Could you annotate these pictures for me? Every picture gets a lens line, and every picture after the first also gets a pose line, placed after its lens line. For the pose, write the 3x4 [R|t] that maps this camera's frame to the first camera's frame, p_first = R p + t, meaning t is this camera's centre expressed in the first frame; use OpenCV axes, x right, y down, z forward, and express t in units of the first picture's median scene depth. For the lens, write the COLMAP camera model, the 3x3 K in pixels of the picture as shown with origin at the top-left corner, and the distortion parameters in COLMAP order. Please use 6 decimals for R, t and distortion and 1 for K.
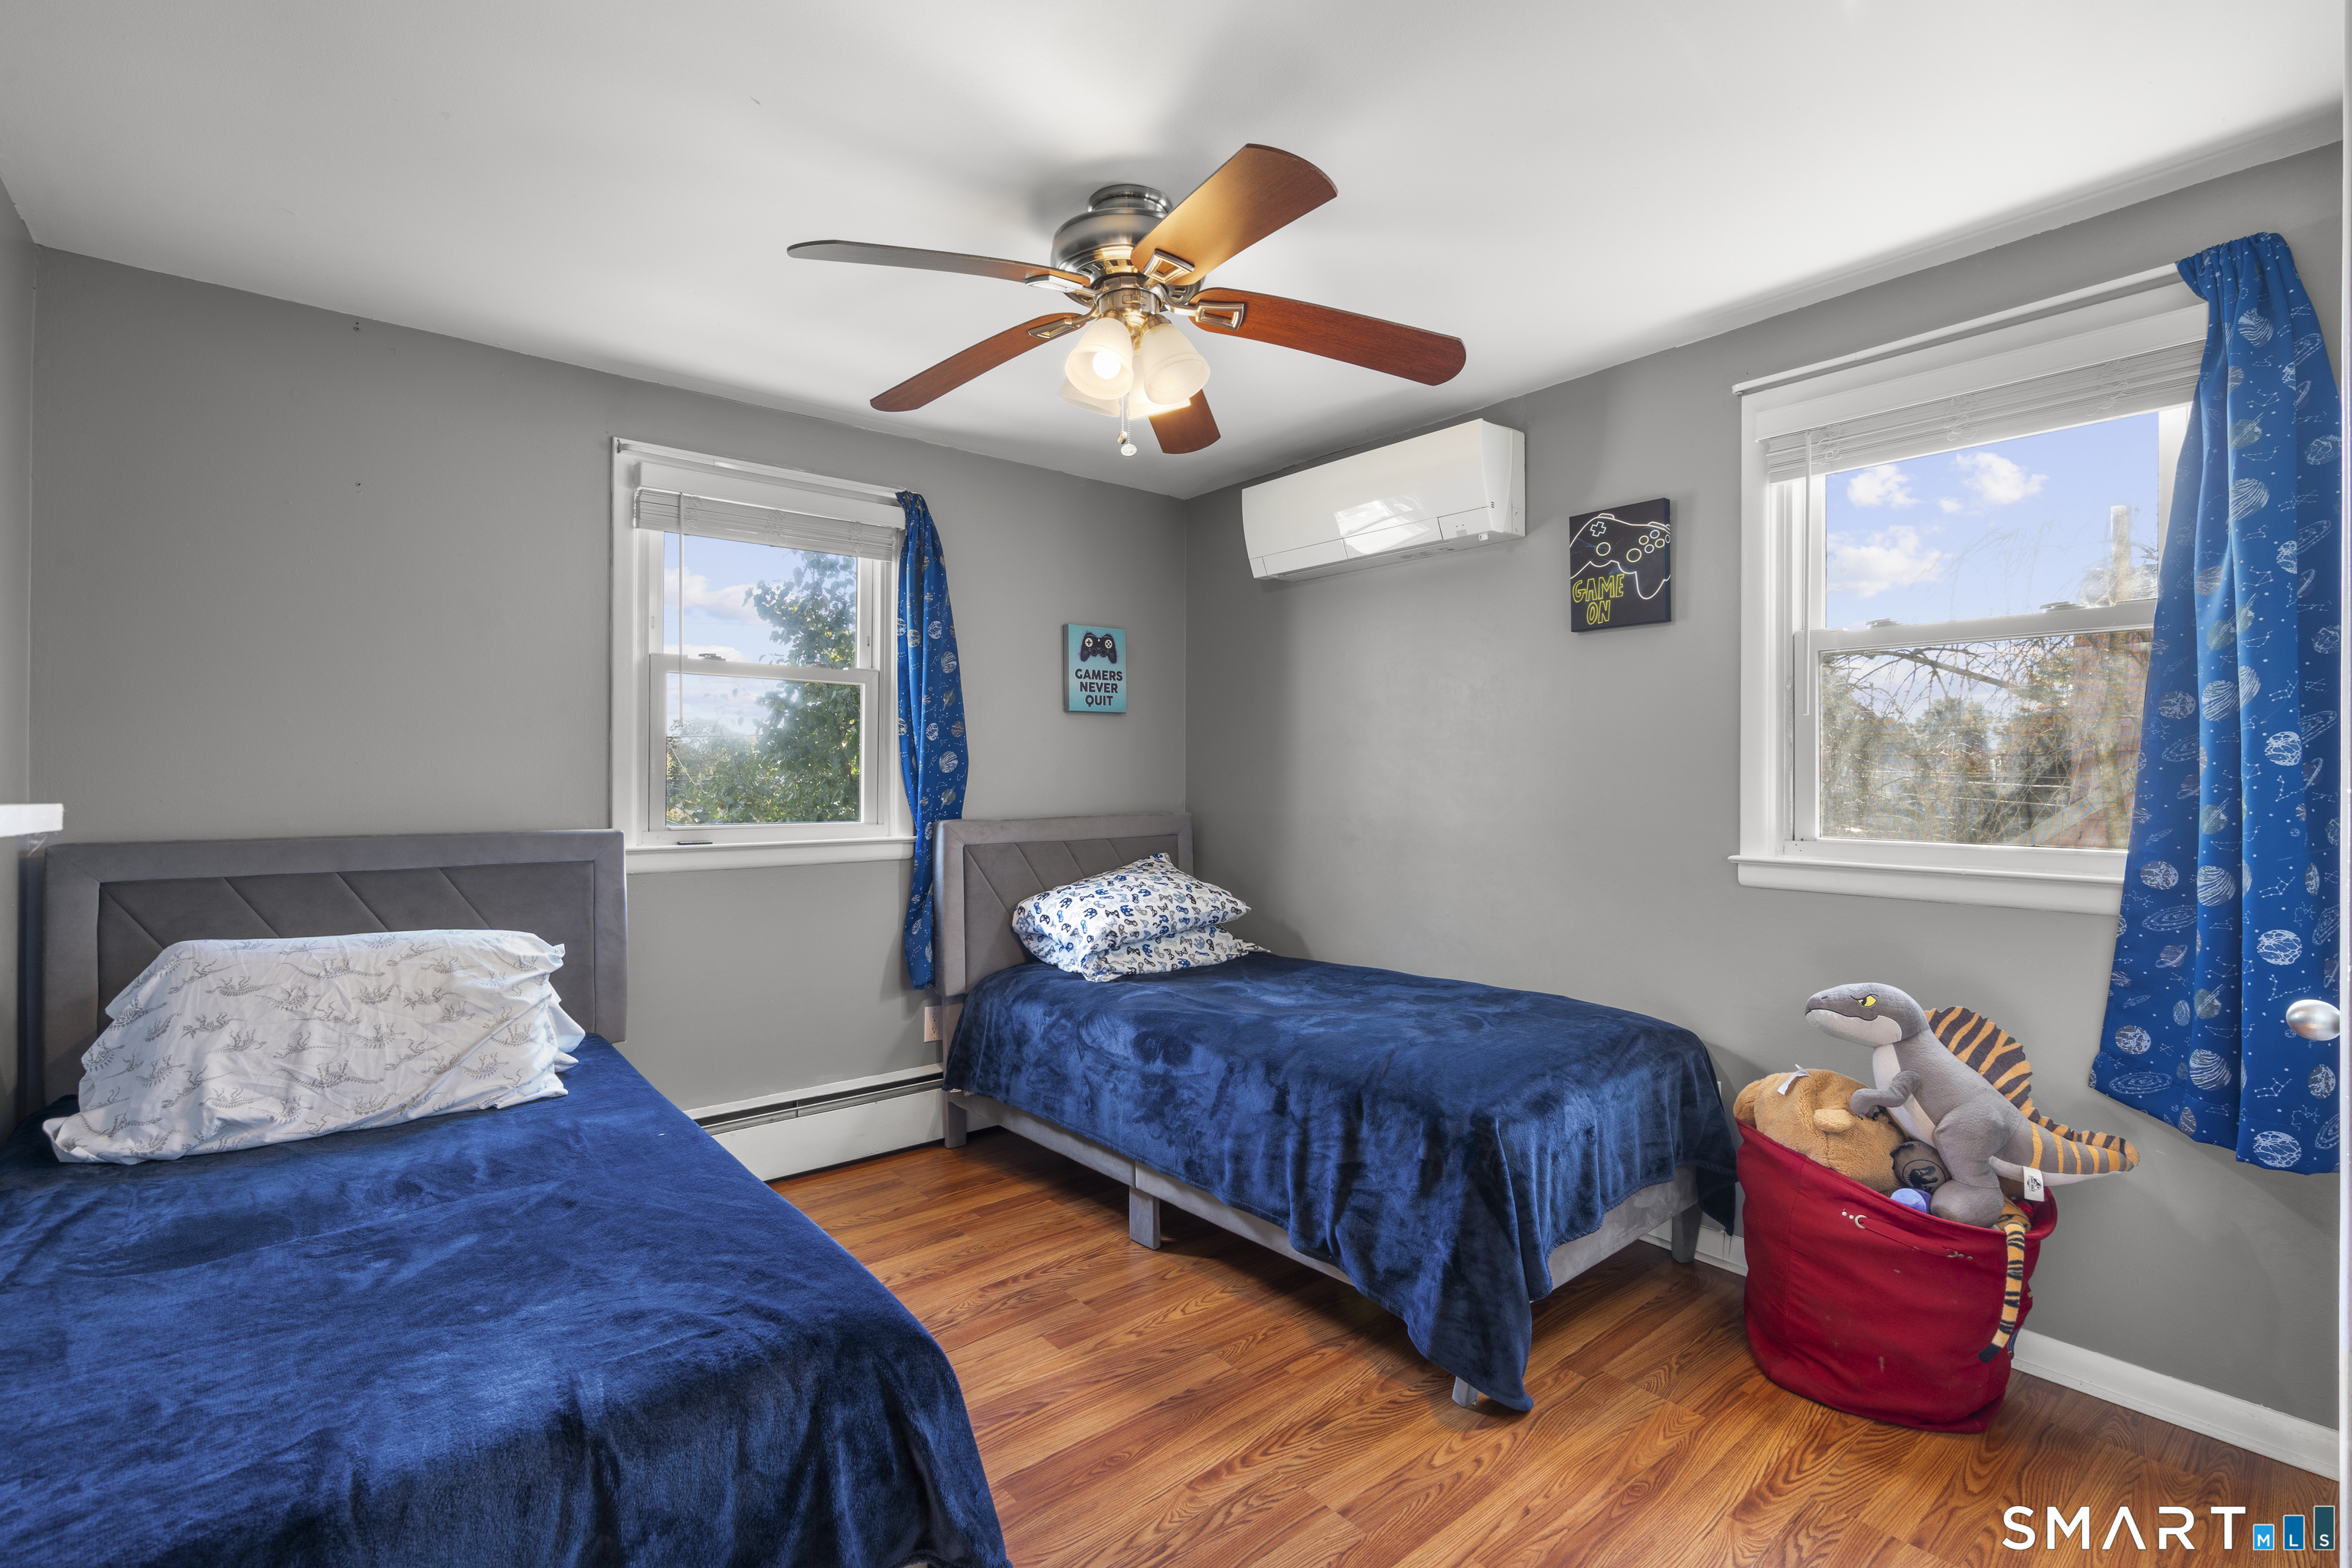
lens RADIAL K [[1058.4, 0, 1174.7], [0, 1058.4, 778.9], [0, 0, 1]] dist [-0.007821, 0.003529]
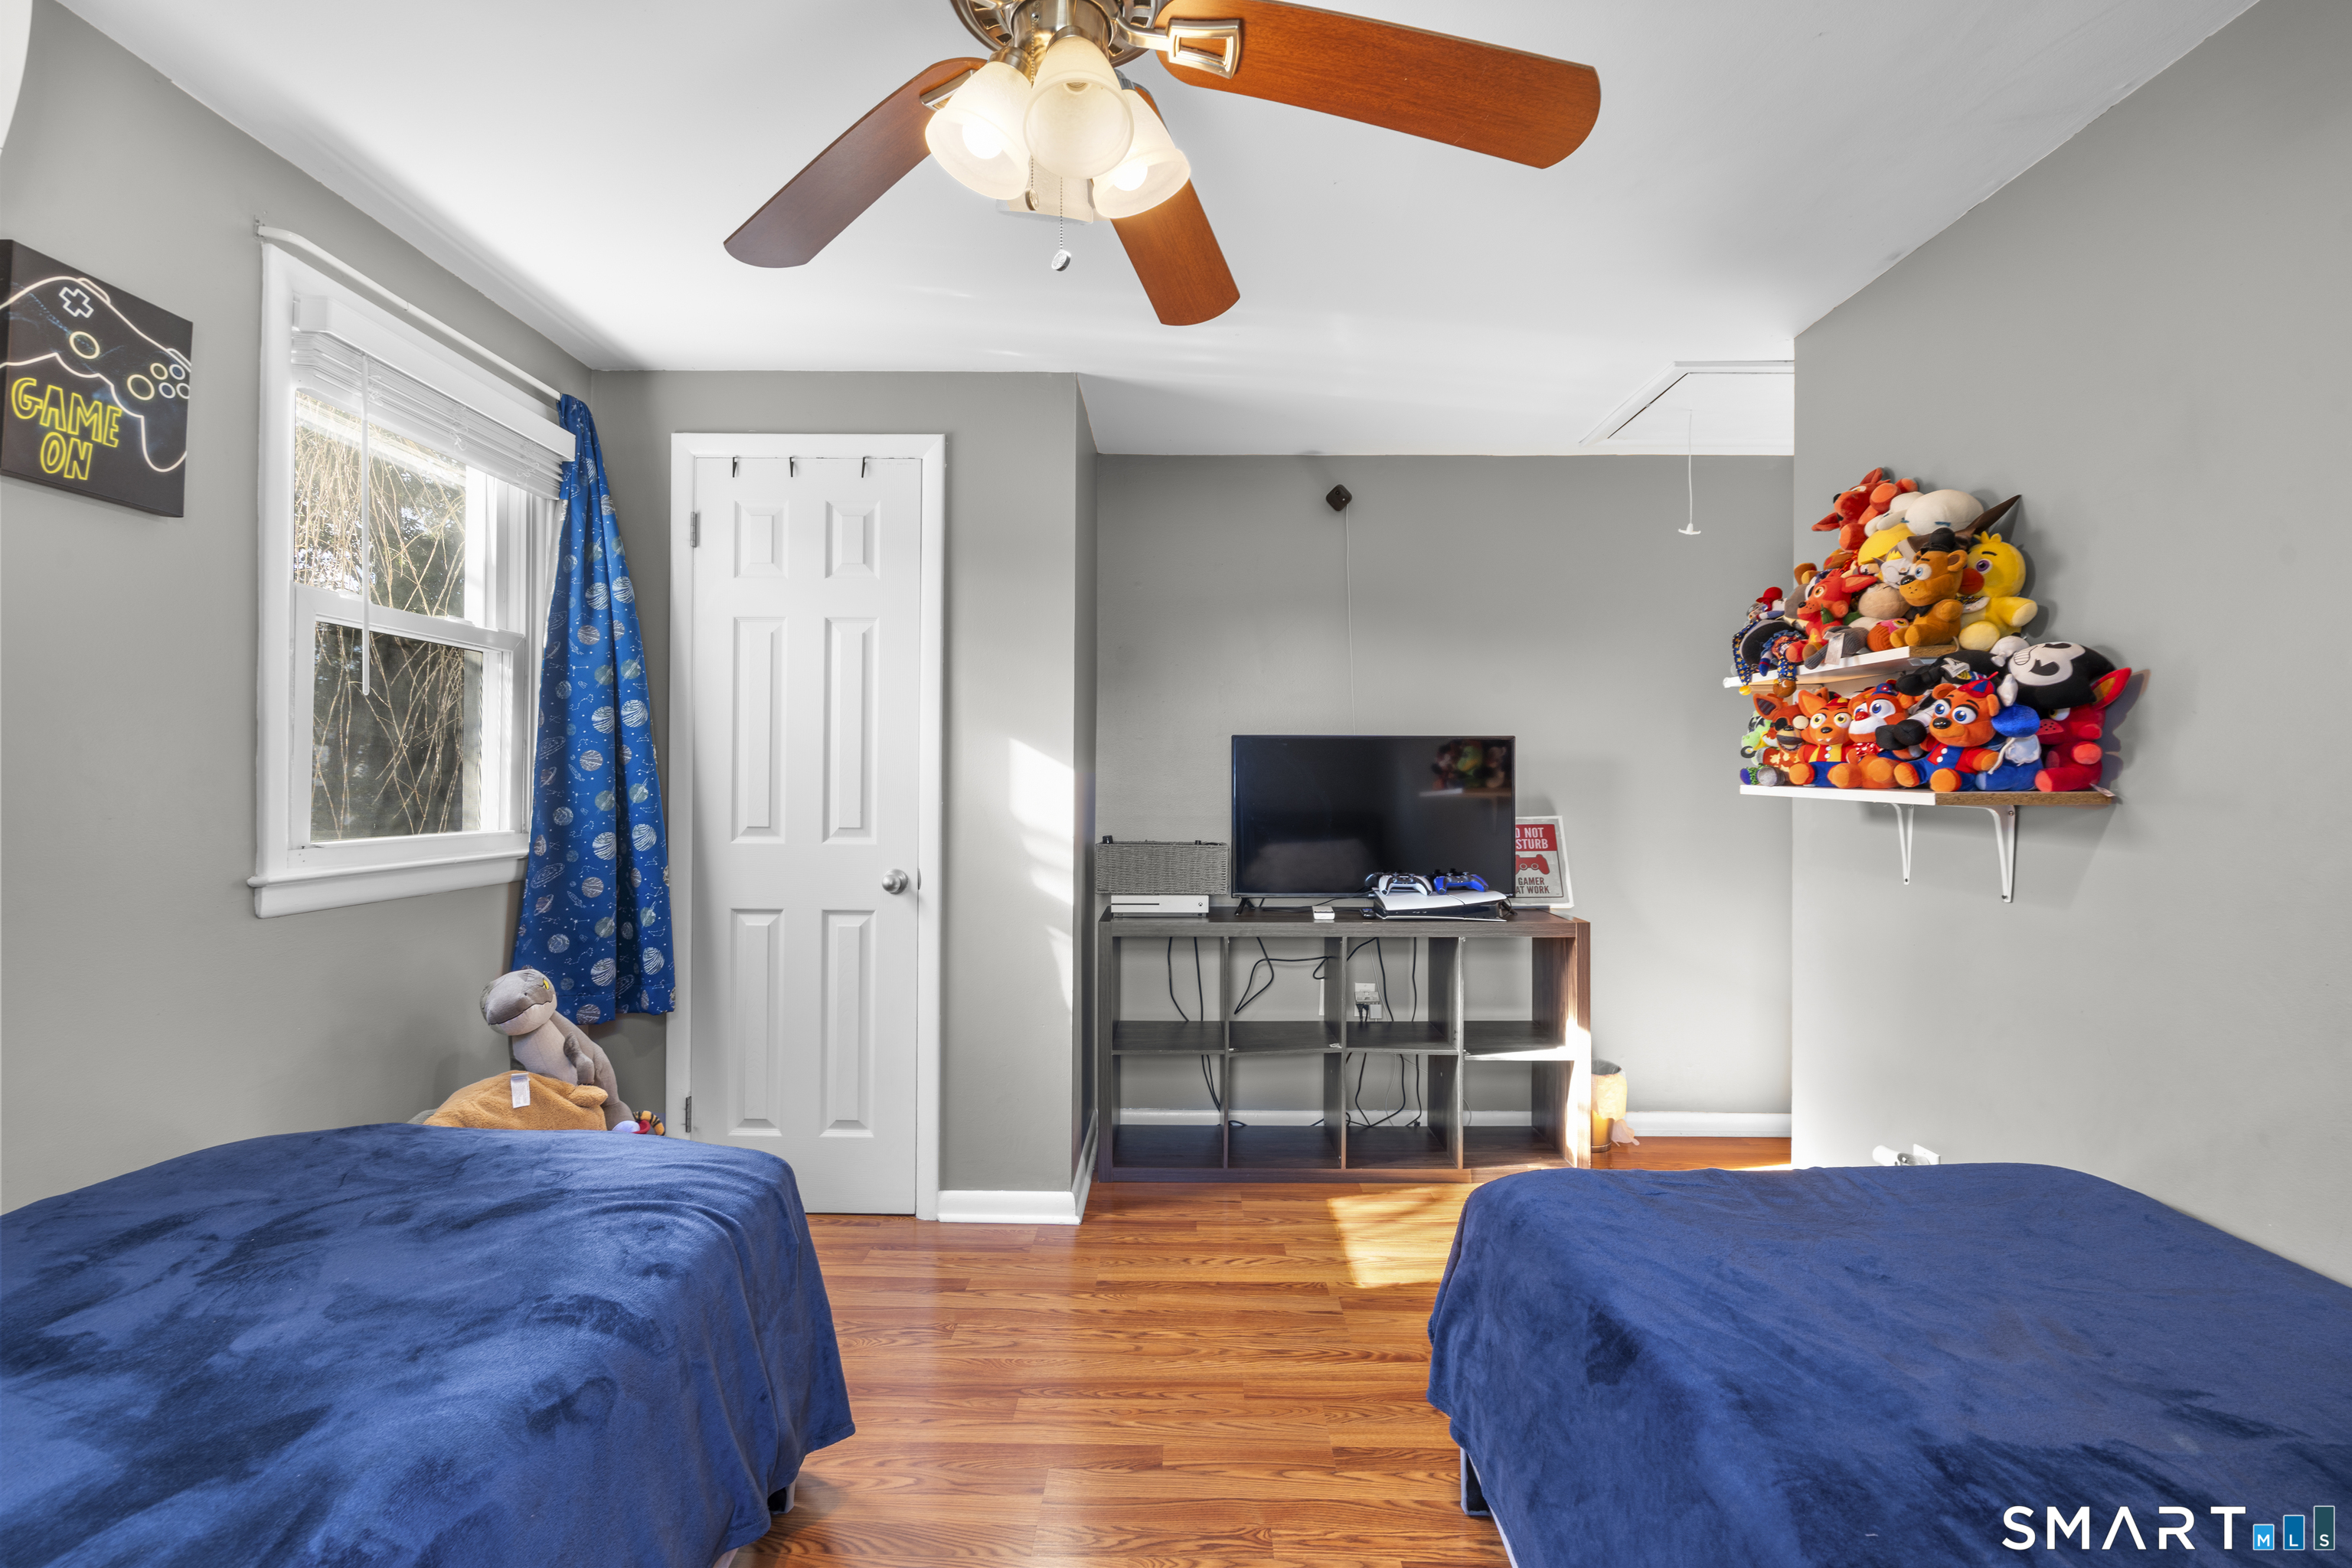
lens RADIAL K [[1058.4, 0, 1174.5], [0, 1058.4, 777.8], [0, 0, 1]] dist [-0.007821, 0.003529]
pose [[-0.759503, -0.004602, 0.650488, -0.381158], [-0.005499, 0.999985, 0.000653, 0.001316], [-0.650481, -0.003081, -0.759516, 1.070246]]
